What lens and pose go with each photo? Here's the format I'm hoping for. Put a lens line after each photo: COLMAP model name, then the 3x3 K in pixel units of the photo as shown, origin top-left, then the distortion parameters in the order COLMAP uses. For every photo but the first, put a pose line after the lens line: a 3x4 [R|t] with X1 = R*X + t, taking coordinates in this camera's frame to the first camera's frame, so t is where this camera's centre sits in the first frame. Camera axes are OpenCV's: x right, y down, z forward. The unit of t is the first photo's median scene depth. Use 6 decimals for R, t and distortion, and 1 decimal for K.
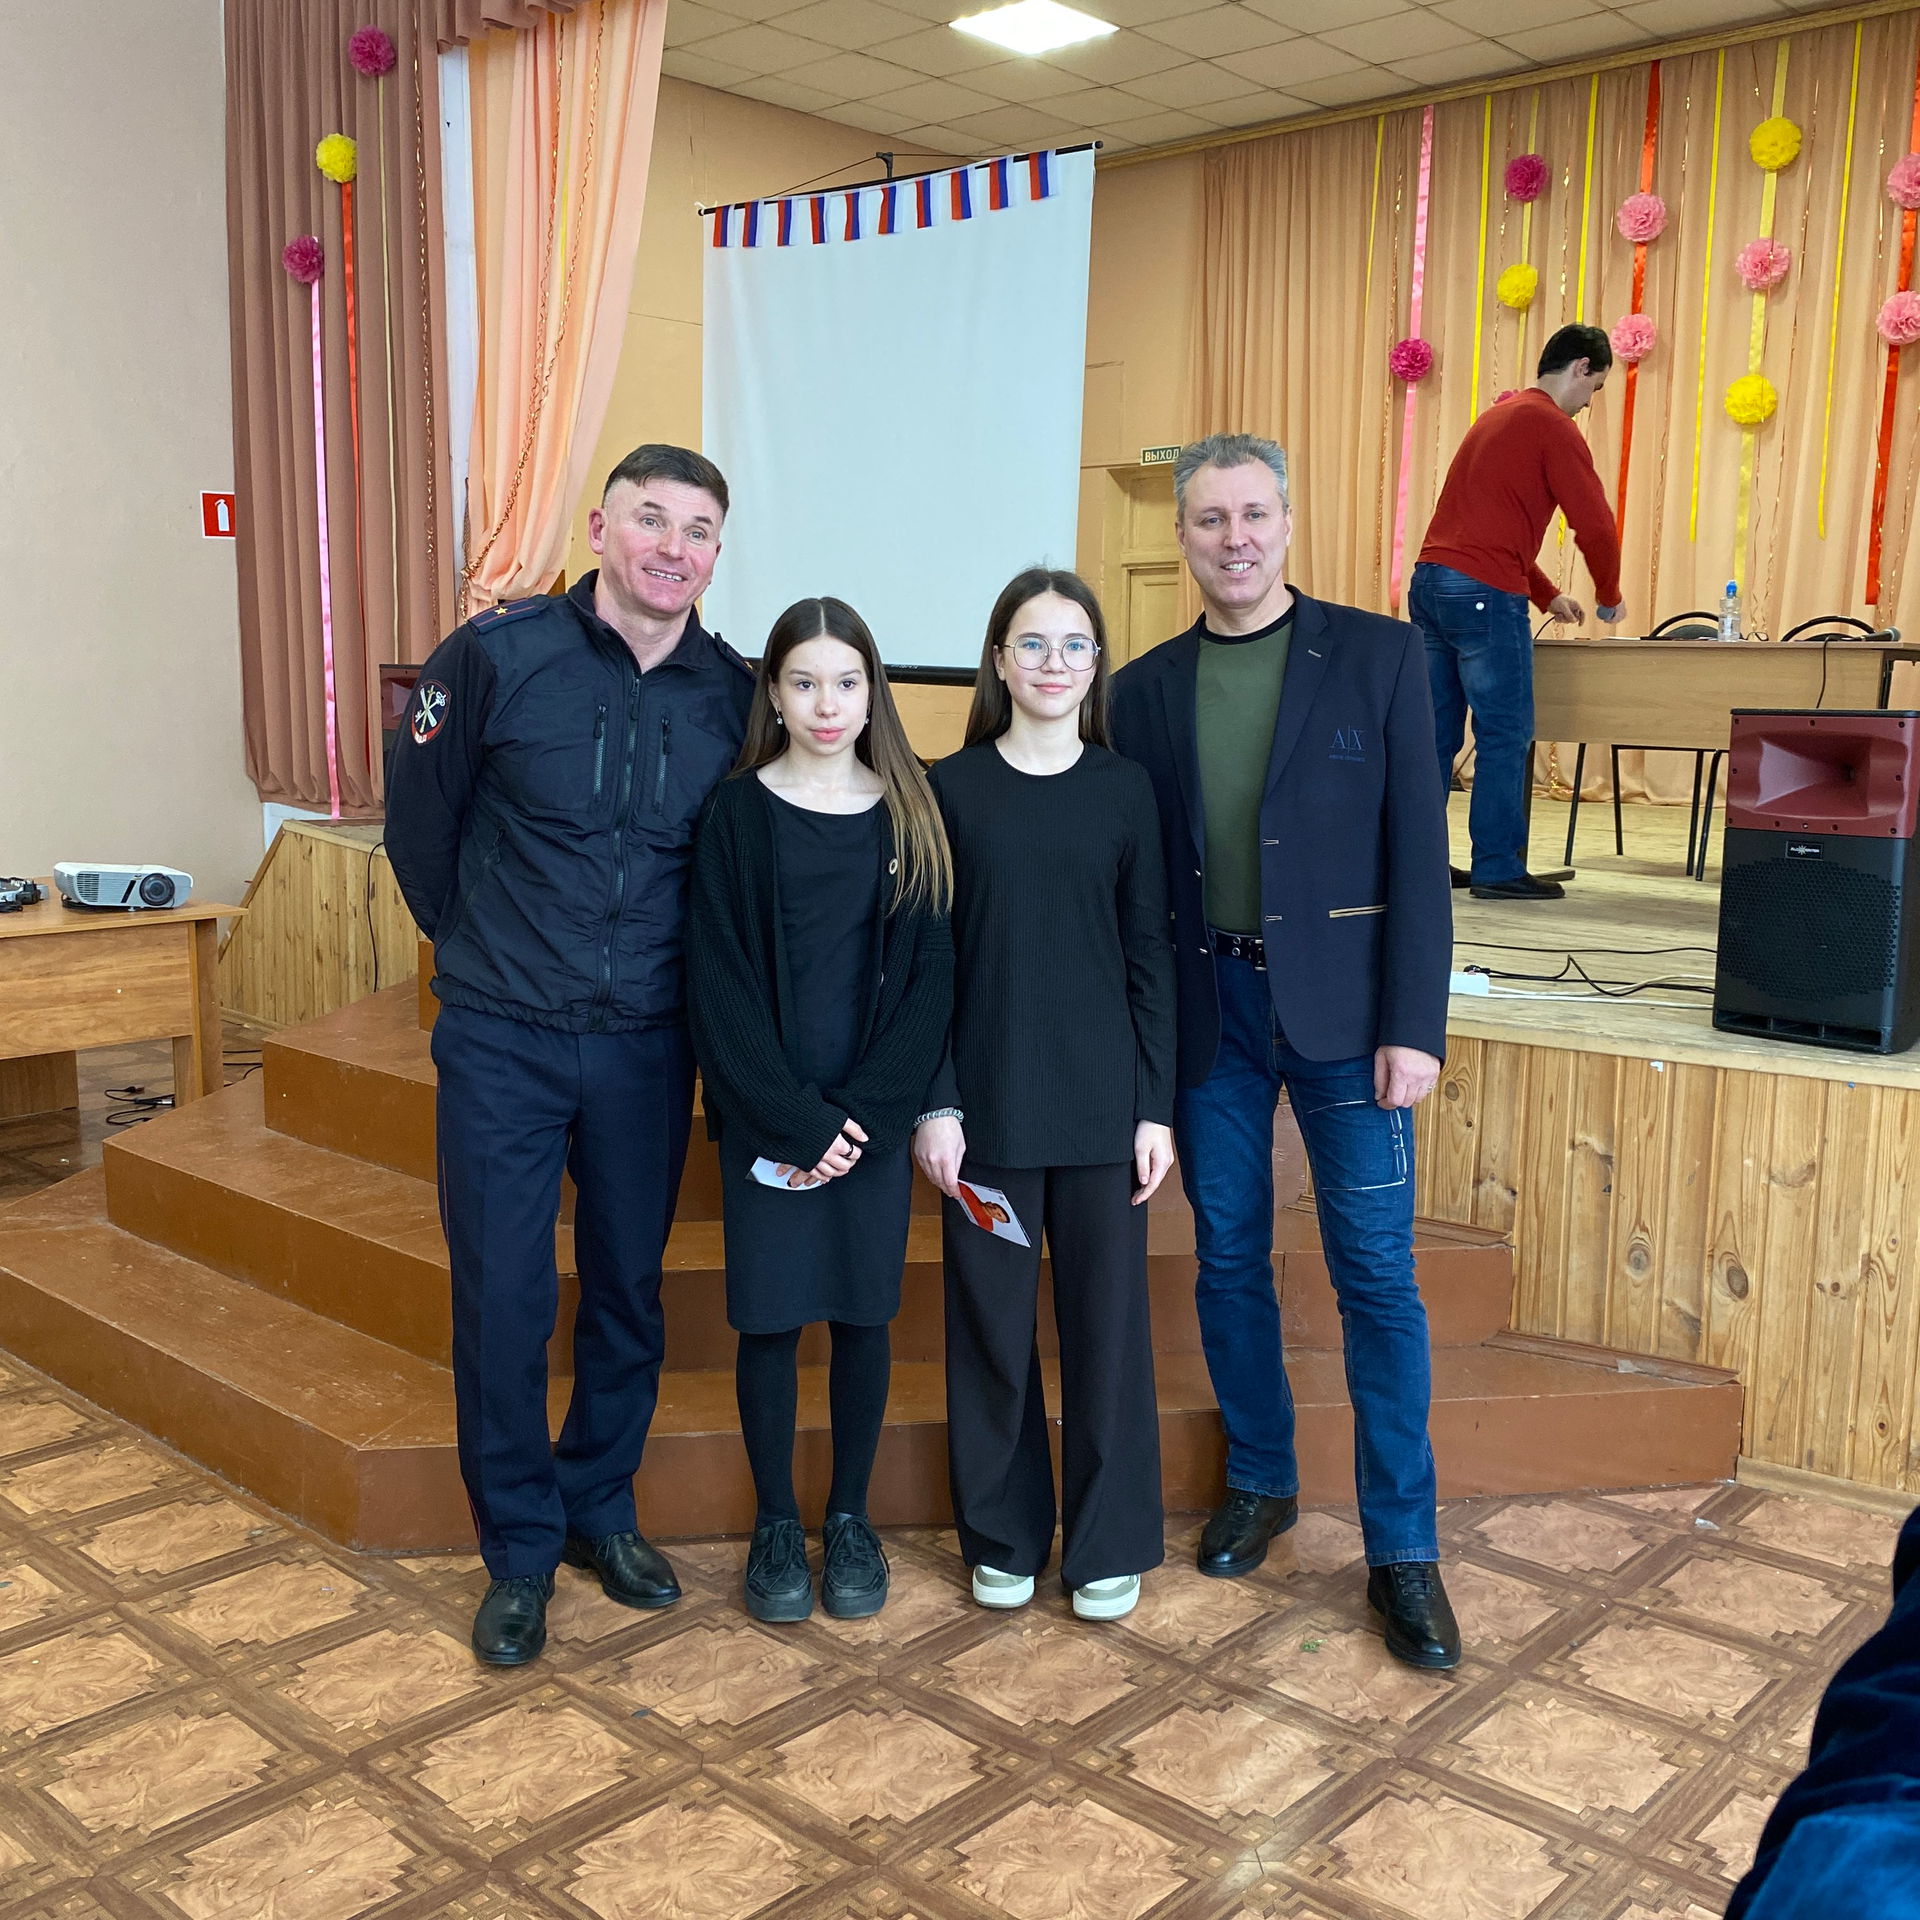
lens RADIAL K [[1977.9, 0, 981.7], [0, 1977.9, 958.8], [0, 0, 1]] dist [0.017584, -0.026594]
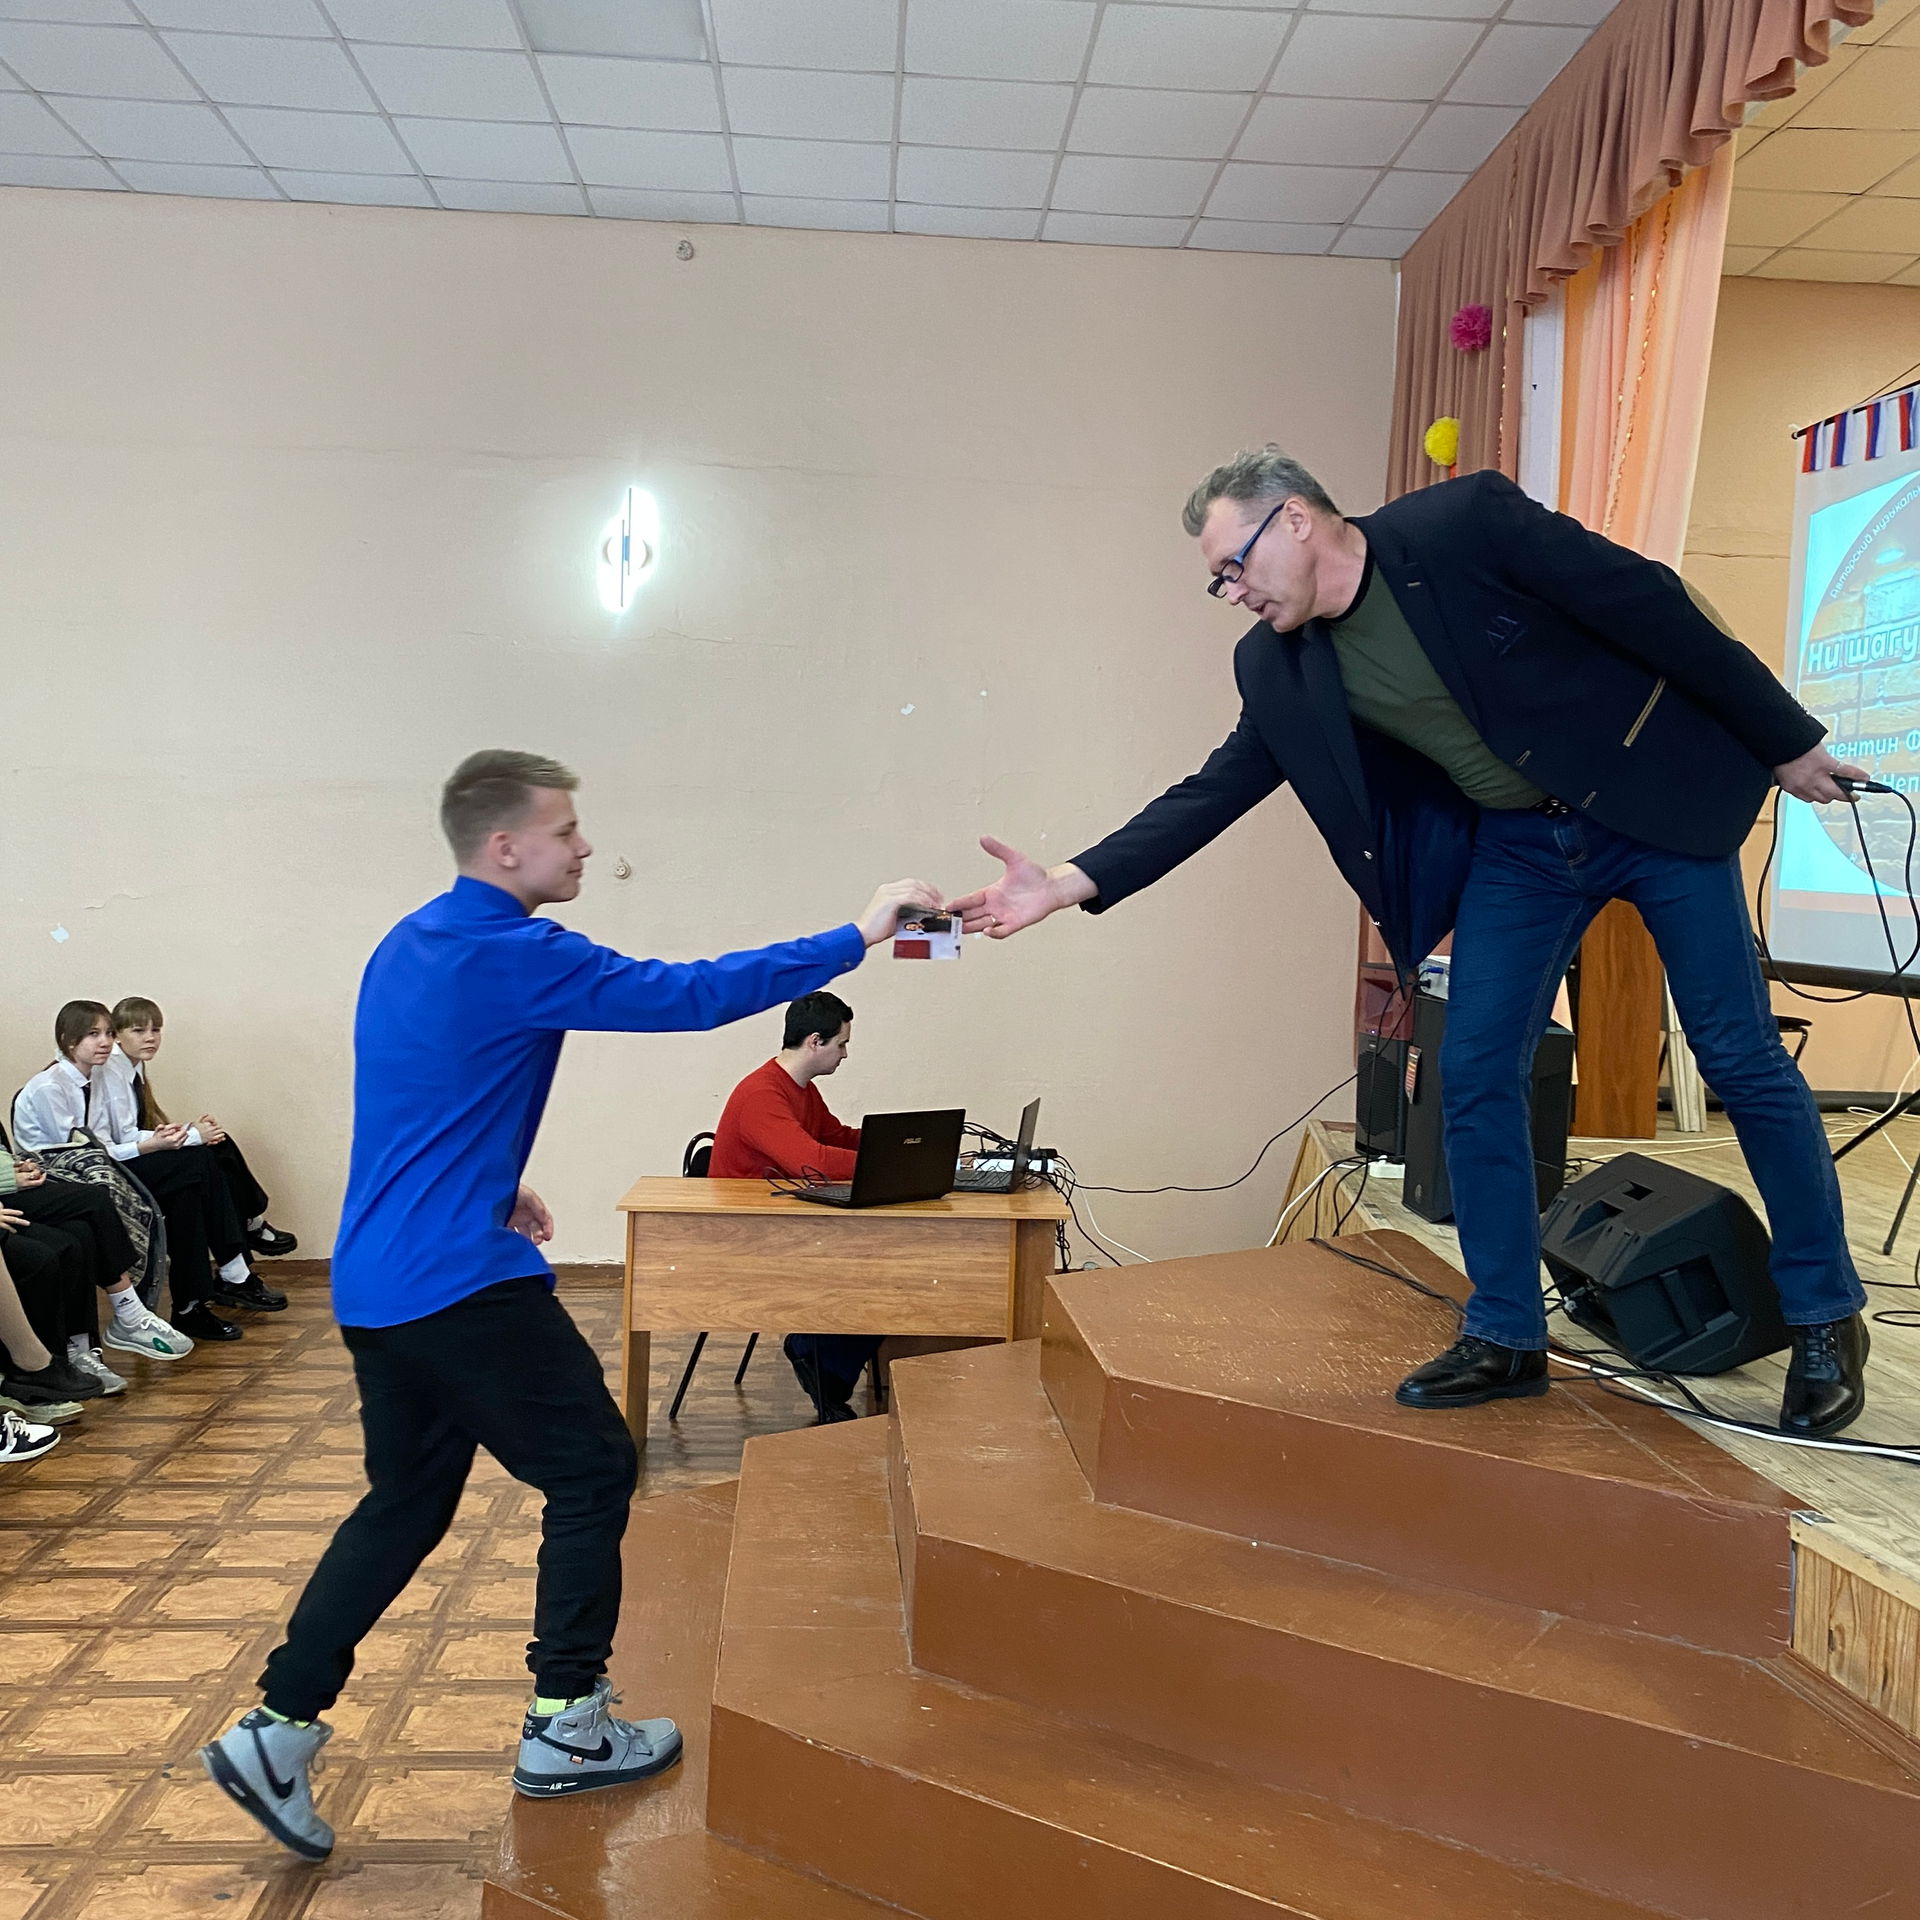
lens RADIAL K [[1938.4, 0, 985.4], [0, 1938.4, 951.9], [0, 0, 1]] dist [0.091932, -0.181210]
pose [[0.722304, 0.026970, -0.691050, 0.338229], [-0.125775, 0.987698, -0.092917, -0.080064], [0.680042, 0.154031, 0.716810, 0.388278]]
